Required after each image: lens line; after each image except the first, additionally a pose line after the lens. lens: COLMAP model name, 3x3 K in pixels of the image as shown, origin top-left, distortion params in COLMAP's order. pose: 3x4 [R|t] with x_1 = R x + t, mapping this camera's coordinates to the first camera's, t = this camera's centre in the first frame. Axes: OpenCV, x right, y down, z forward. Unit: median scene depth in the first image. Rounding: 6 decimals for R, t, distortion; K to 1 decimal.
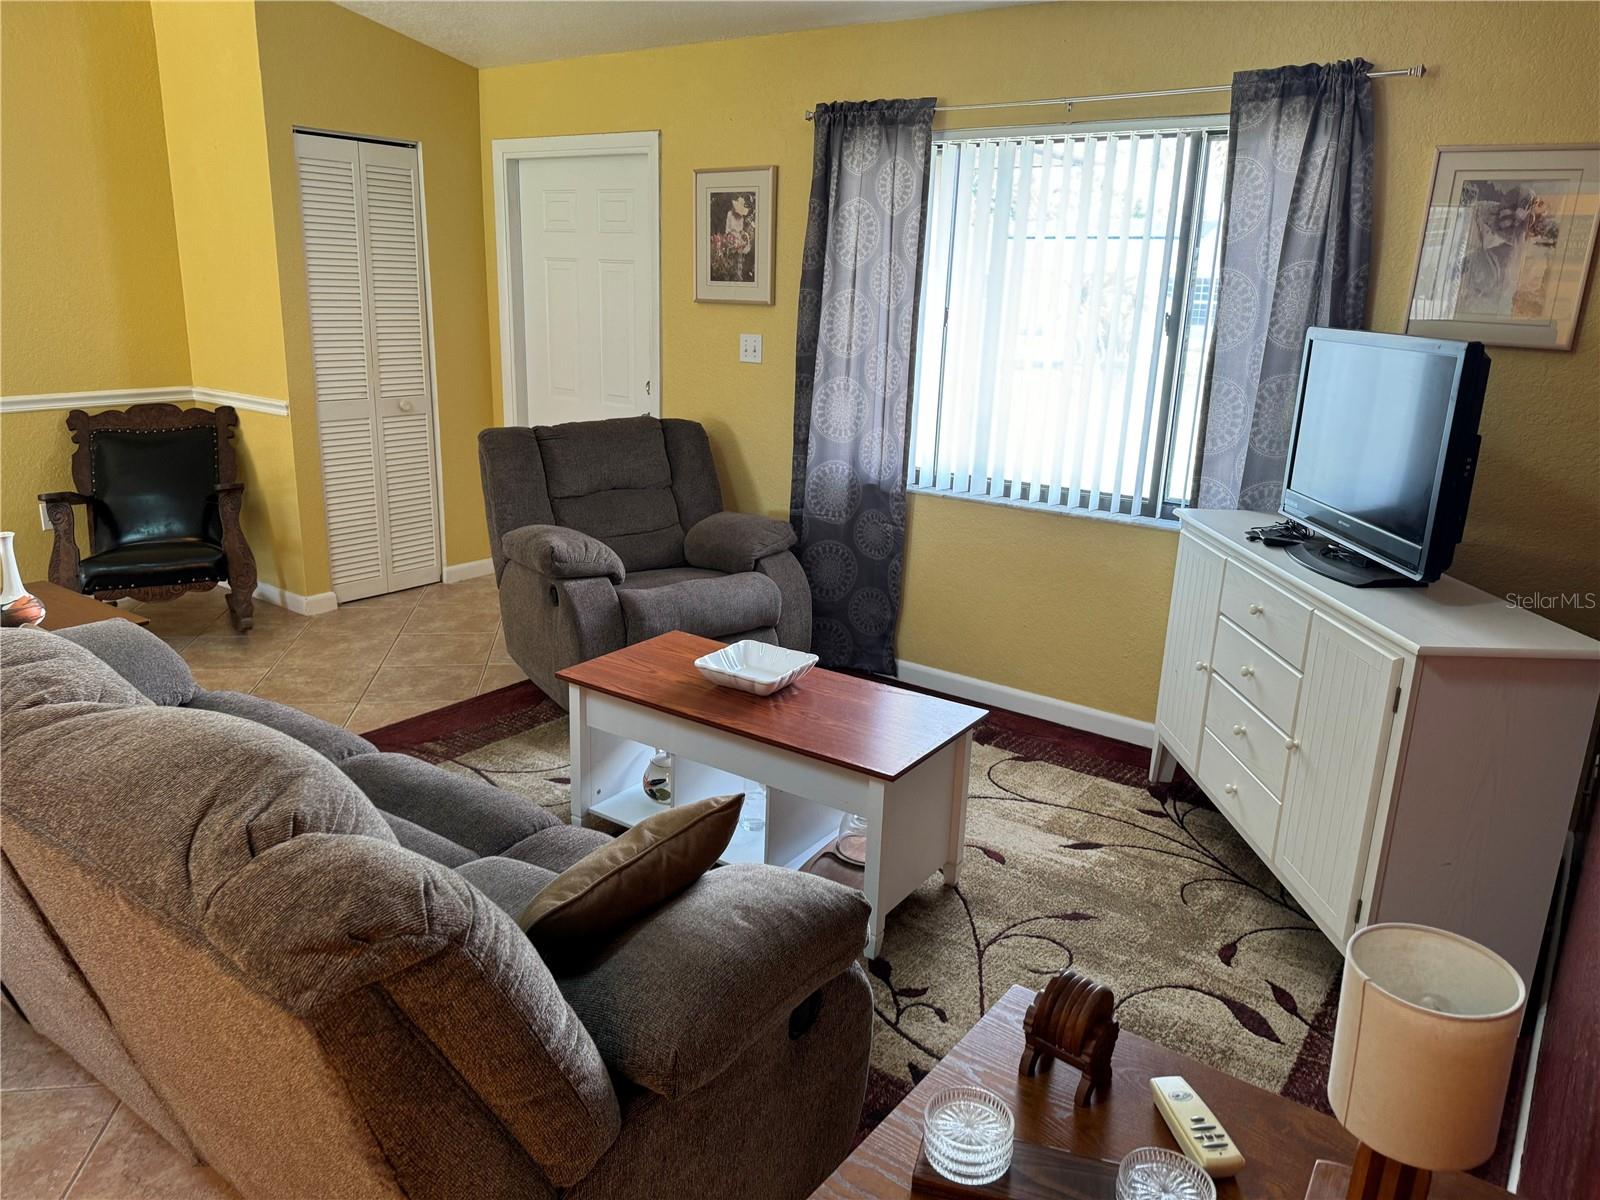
lens RADIAL K [[1135.2, 0, 802.5], [0, 1135.2, 620.2], [0, 0, 1]] dist [0.004054, -0.000582]
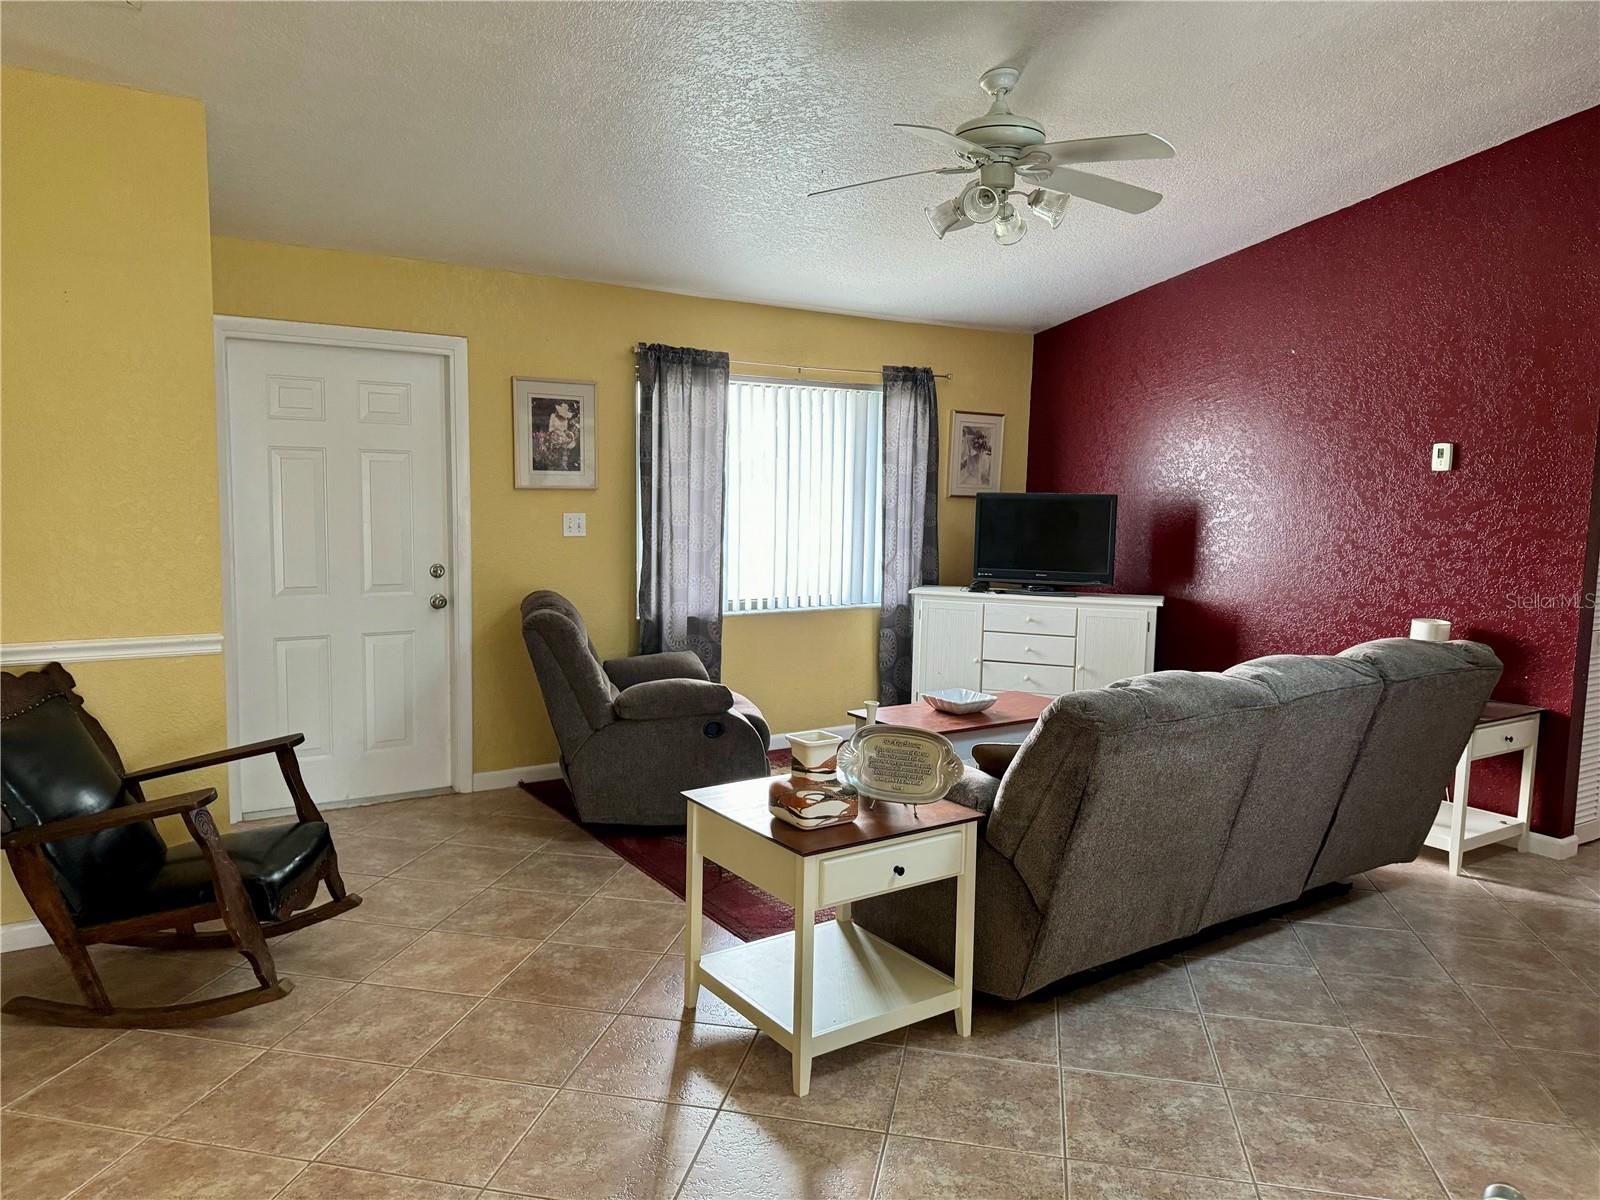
lens RADIAL K [[1109.6, 0, 800.0], [0, 1109.6, 600.0], [0, 0, 1]] dist [0.046299, -0.000410]
pose [[0.354359, -0.131119, 0.925871, -1.093944], [0.250127, 0.967334, 0.041260, -0.158288], [-0.901036, 0.216964, 0.375580, 0.379733]]
